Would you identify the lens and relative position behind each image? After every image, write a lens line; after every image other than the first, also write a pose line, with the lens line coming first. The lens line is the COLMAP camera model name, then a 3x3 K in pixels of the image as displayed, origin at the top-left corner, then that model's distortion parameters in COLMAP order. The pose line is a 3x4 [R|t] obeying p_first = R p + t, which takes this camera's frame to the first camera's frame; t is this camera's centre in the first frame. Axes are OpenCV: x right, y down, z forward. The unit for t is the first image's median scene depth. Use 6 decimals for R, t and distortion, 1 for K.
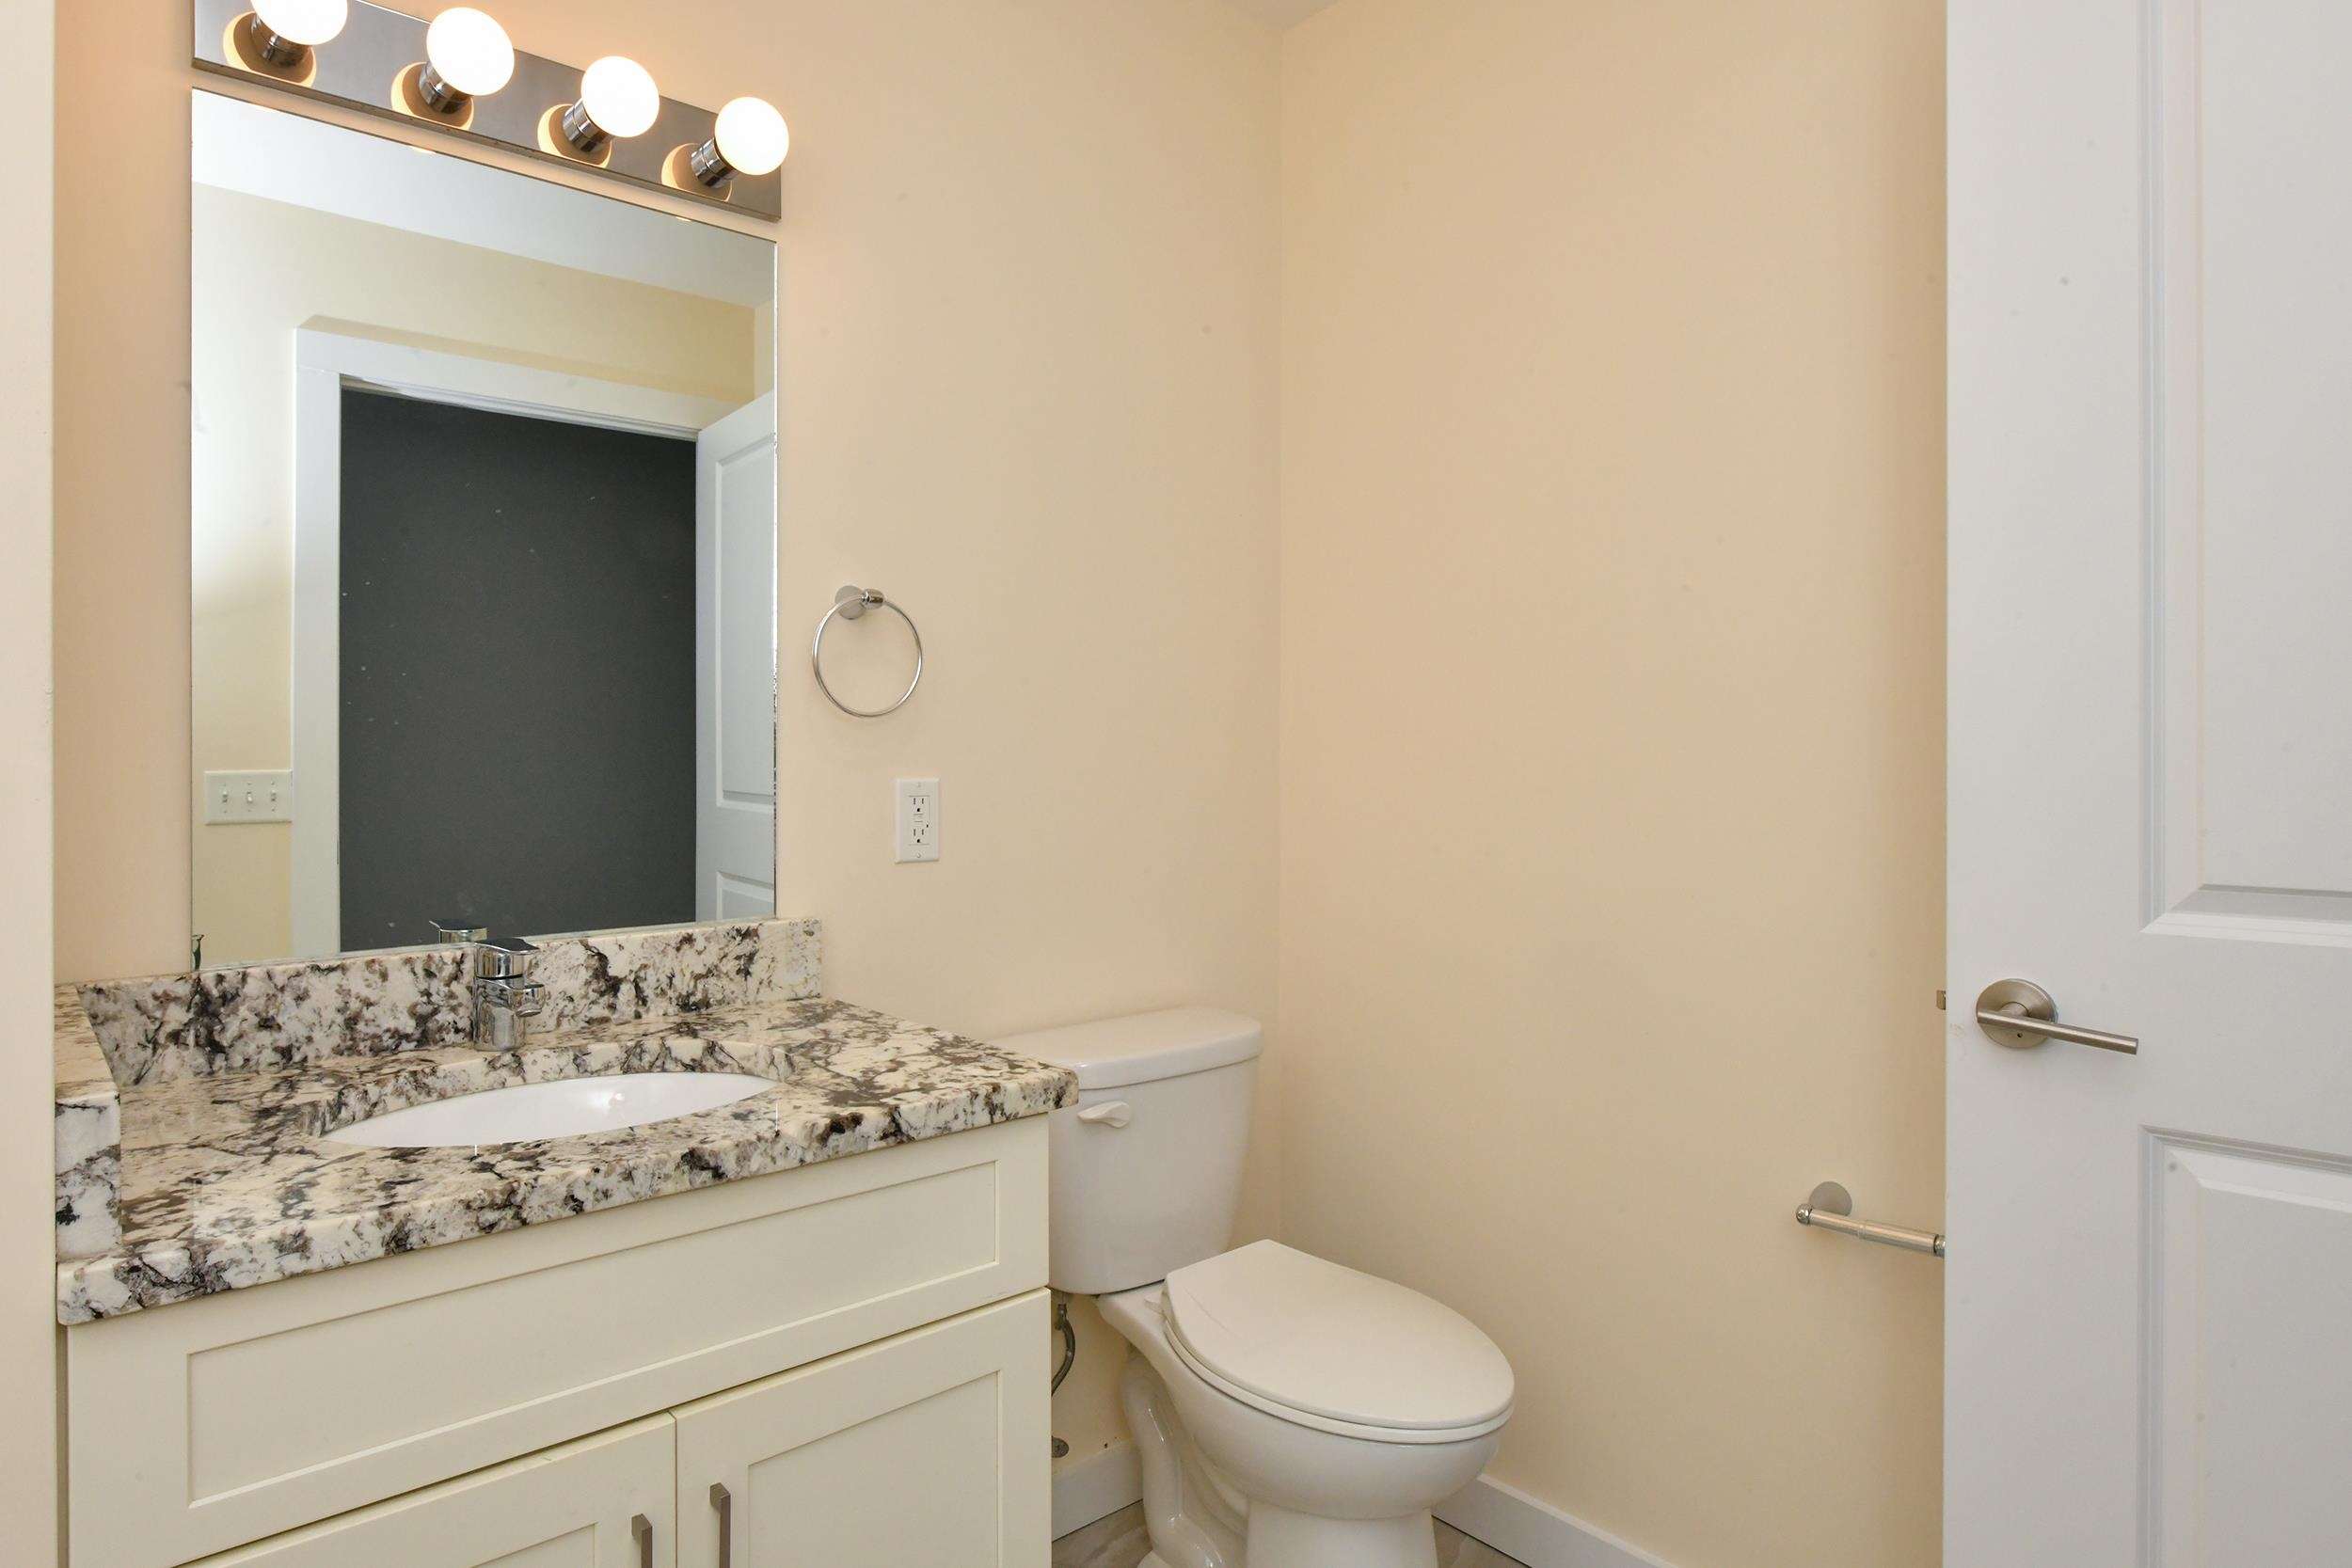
lens RADIAL K [[1349.5, 0, 1163.5], [0, 1349.5, 727.4], [0, 0, 1]] dist [-0.000395, -0.000379]
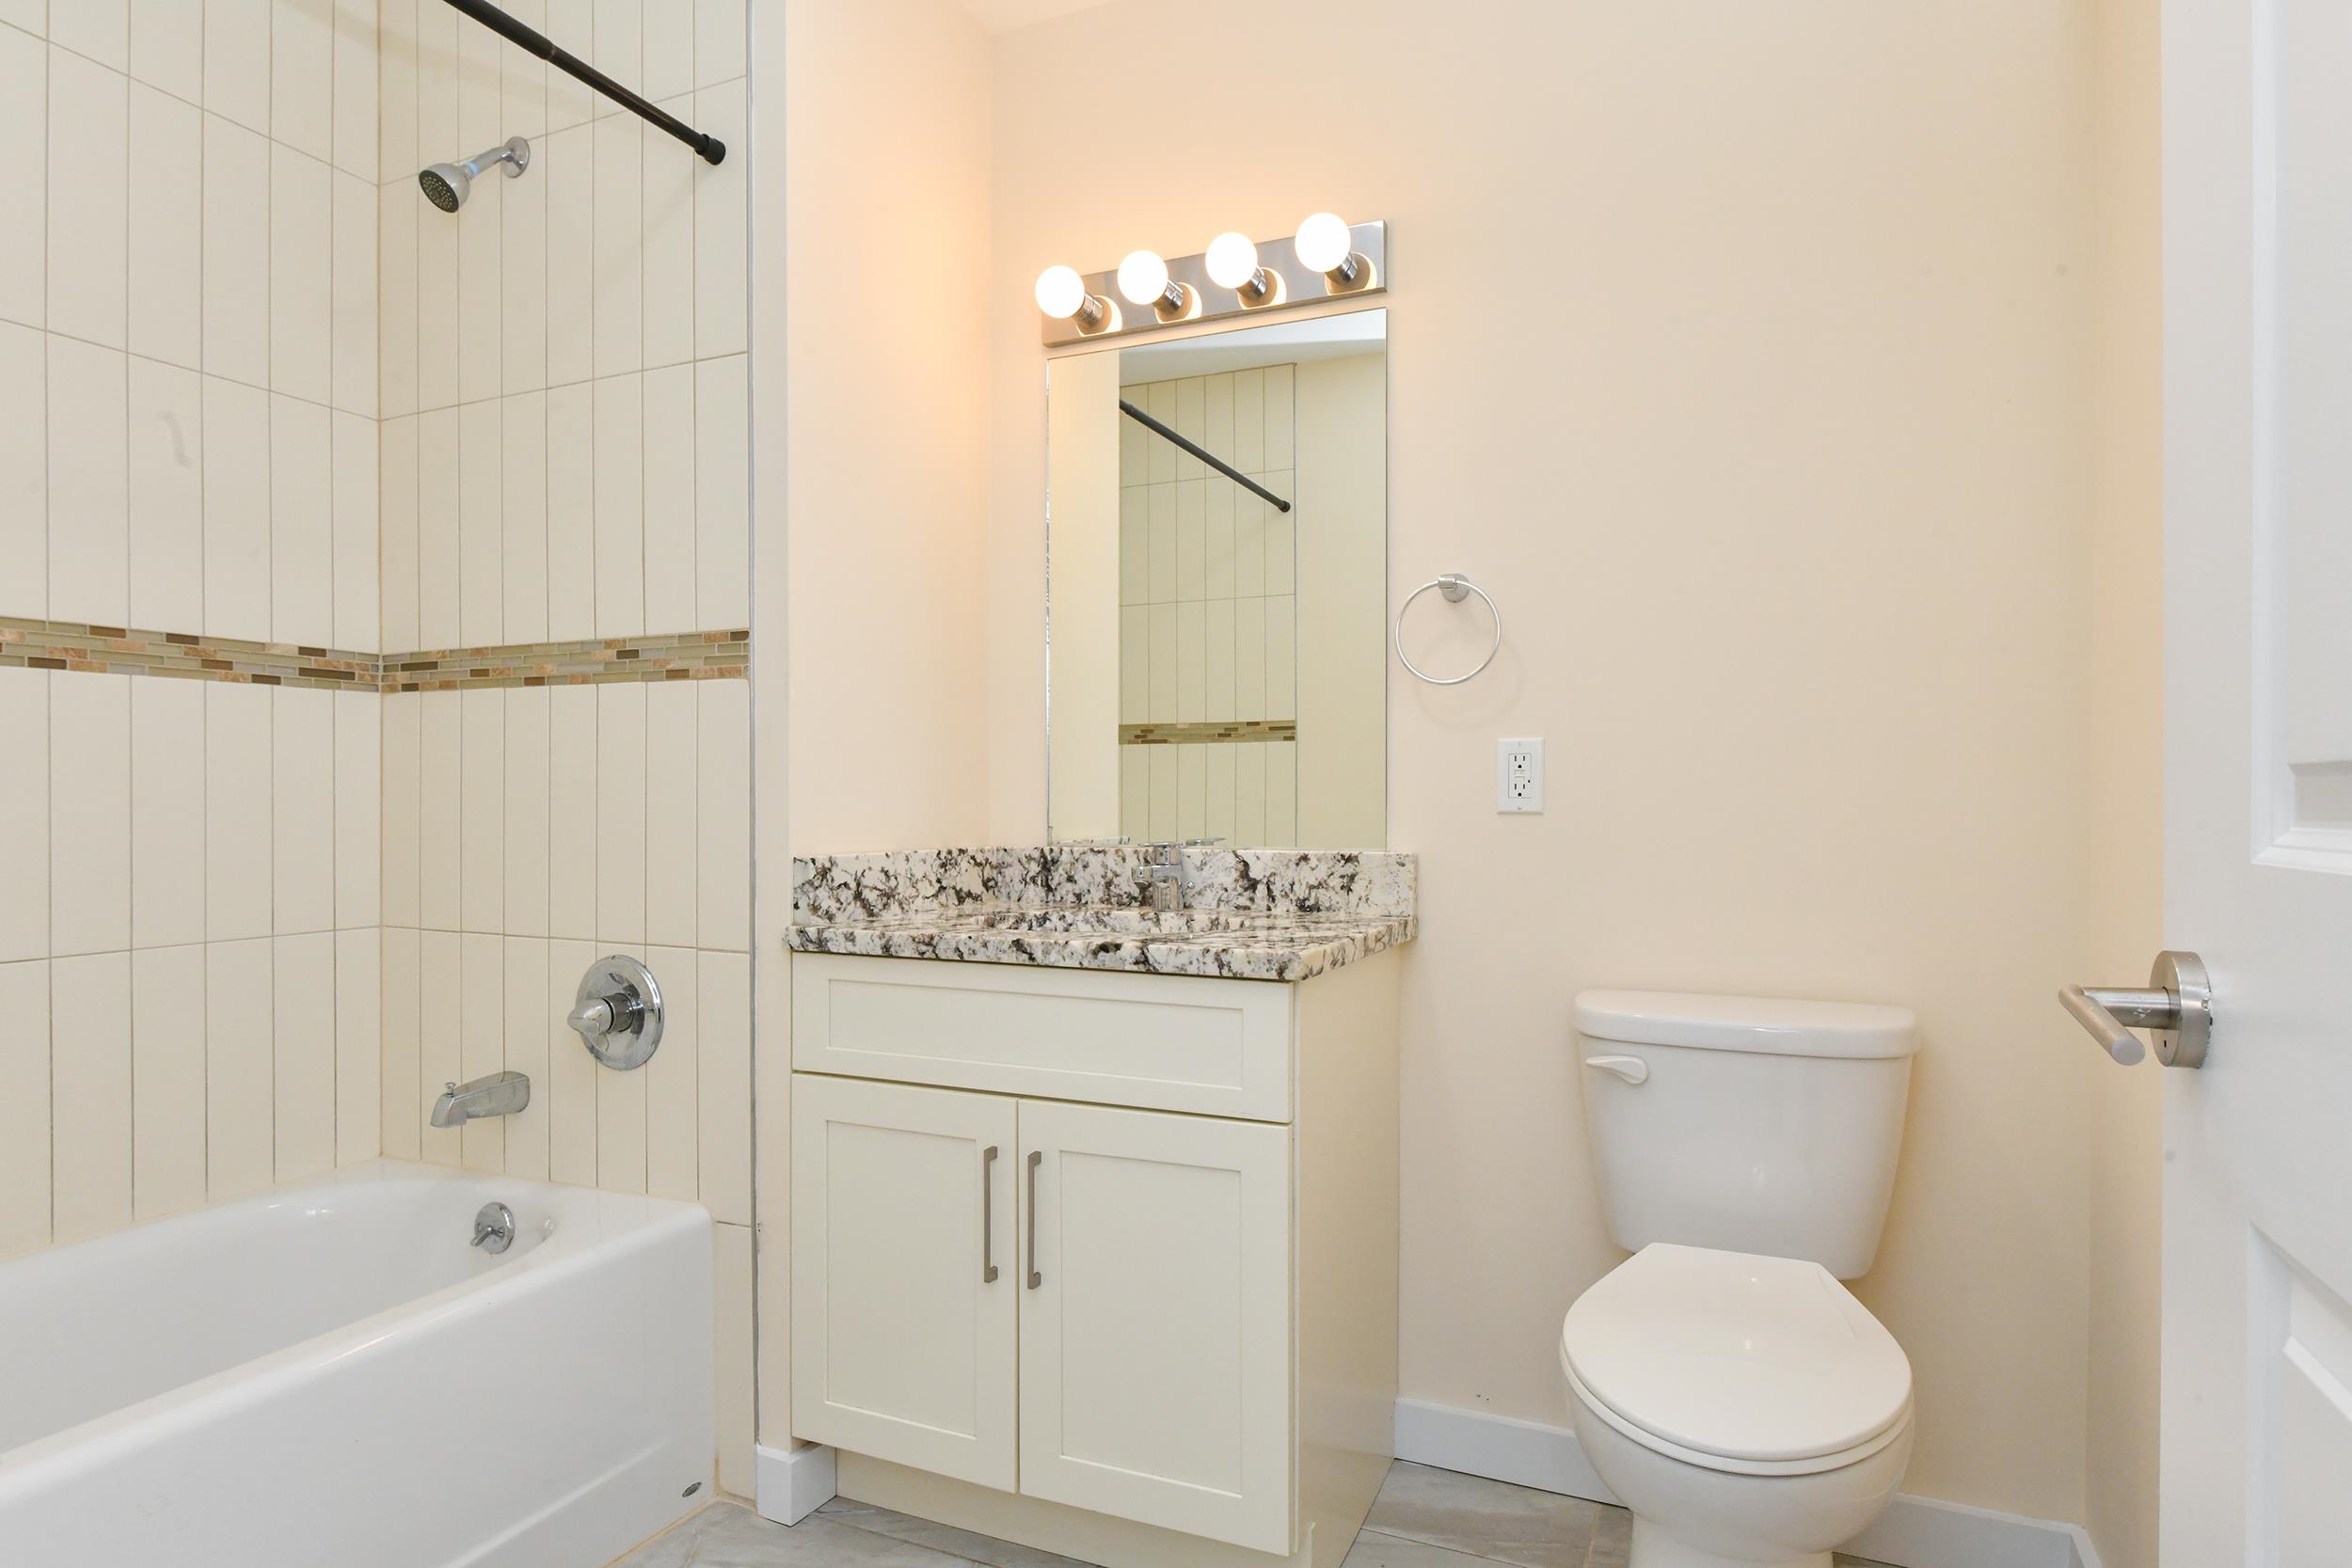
lens RADIAL K [[1349.5, 0, 1174.0], [0, 1349.5, 800.5], [0, 0, 1]] dist [-0.000395, -0.000379]
pose [[0.404327, -0.003882, -0.914606, 0.963507], [0.013643, 0.999905, 0.001788, 0.112538], [0.914513, -0.013201, 0.404342, 0.400567]]
